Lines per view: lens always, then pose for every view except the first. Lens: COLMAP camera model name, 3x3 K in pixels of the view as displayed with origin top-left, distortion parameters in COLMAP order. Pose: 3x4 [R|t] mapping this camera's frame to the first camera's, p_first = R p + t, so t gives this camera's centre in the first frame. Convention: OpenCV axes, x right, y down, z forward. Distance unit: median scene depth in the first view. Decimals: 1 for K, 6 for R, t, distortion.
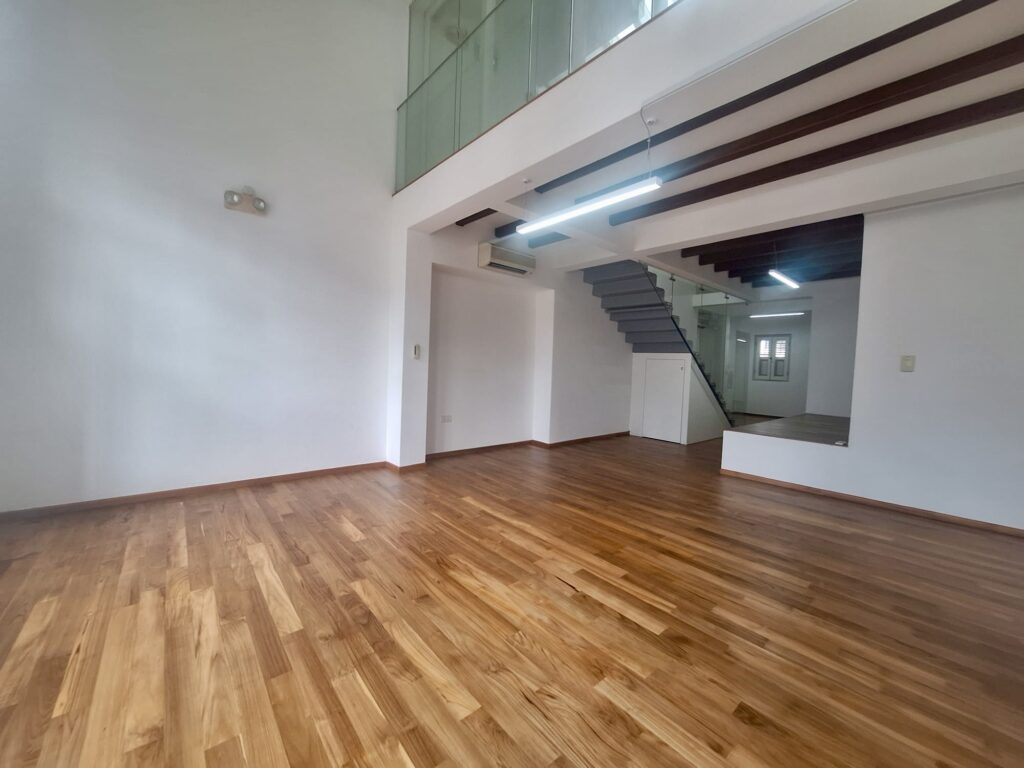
lens RADIAL K [[408.2, 0, 509.3], [0, 408.2, 381.9], [0, 0, 1]] dist [-0.000266, -0.000017]
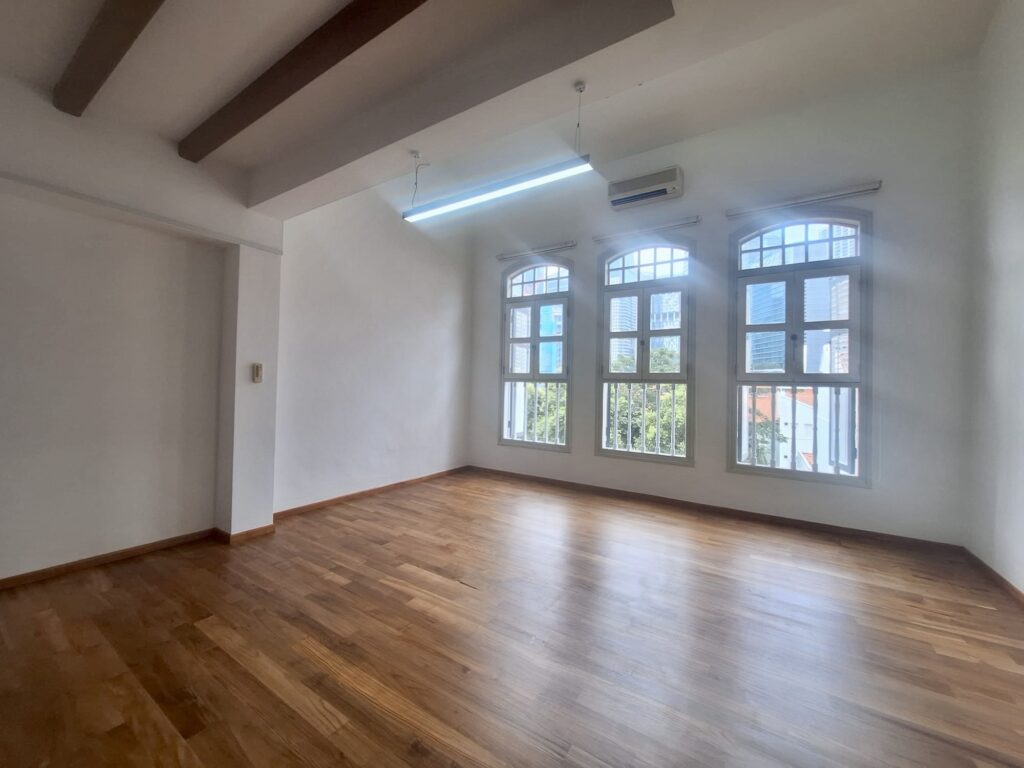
lens RADIAL K [[408.2, 0, 509.3], [0, 408.2, 381.9], [0, 0, 1]] dist [-0.000266, -0.000017]
pose [[-0.960098, -0.061880, -0.272731, 0.385466], [-0.069922, 0.997355, 0.019859, -0.097629], [0.270781, 0.038137, -0.961885, 2.171961]]
